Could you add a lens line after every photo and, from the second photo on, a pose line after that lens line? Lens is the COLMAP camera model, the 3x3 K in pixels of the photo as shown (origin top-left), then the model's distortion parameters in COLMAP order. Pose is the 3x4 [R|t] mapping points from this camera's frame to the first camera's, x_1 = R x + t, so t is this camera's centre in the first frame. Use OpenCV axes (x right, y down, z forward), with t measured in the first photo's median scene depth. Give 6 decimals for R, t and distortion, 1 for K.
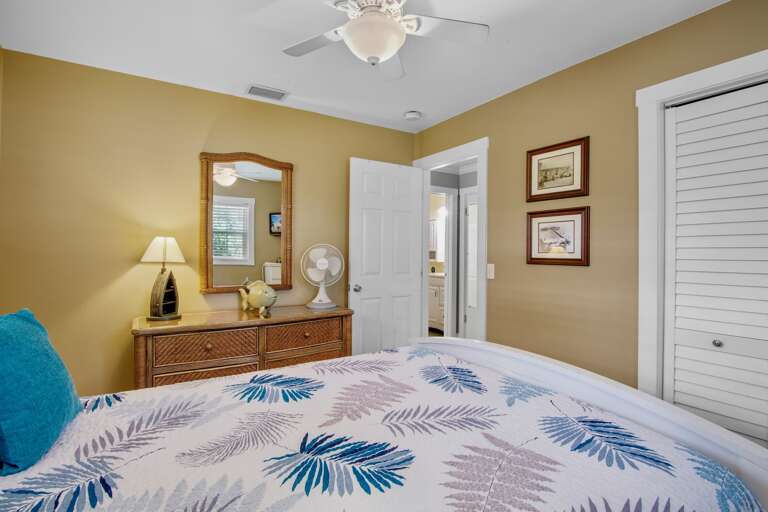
lens RADIAL K [[375.8, 0, 381.3], [0, 375.8, 251.4], [0, 0, 1]] dist [-0.020003, -0.000654]
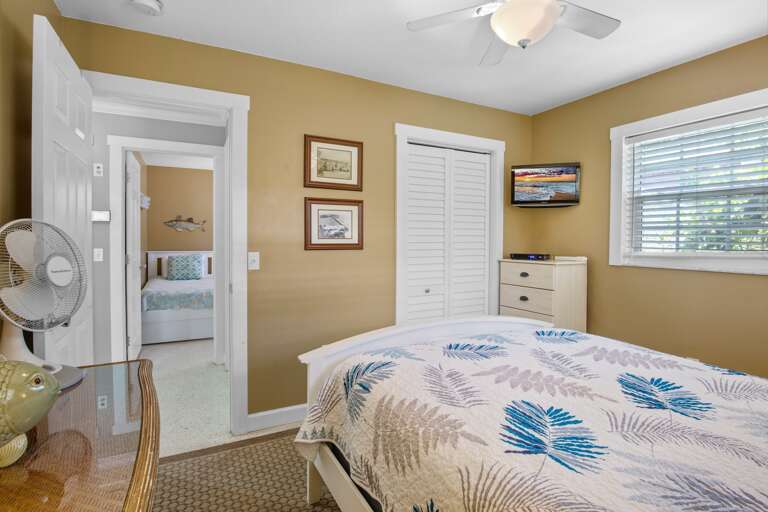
lens RADIAL K [[378.9, 0, 382.5], [0, 378.9, 245.1], [0, 0, 1]] dist [-0.022844, 0.000024]
pose [[0.085189, -0.027219, 0.995993, -0.655854], [-0.005618, 0.999598, 0.027798, -0.009272], [-0.996349, -0.007964, 0.085002, 0.804417]]
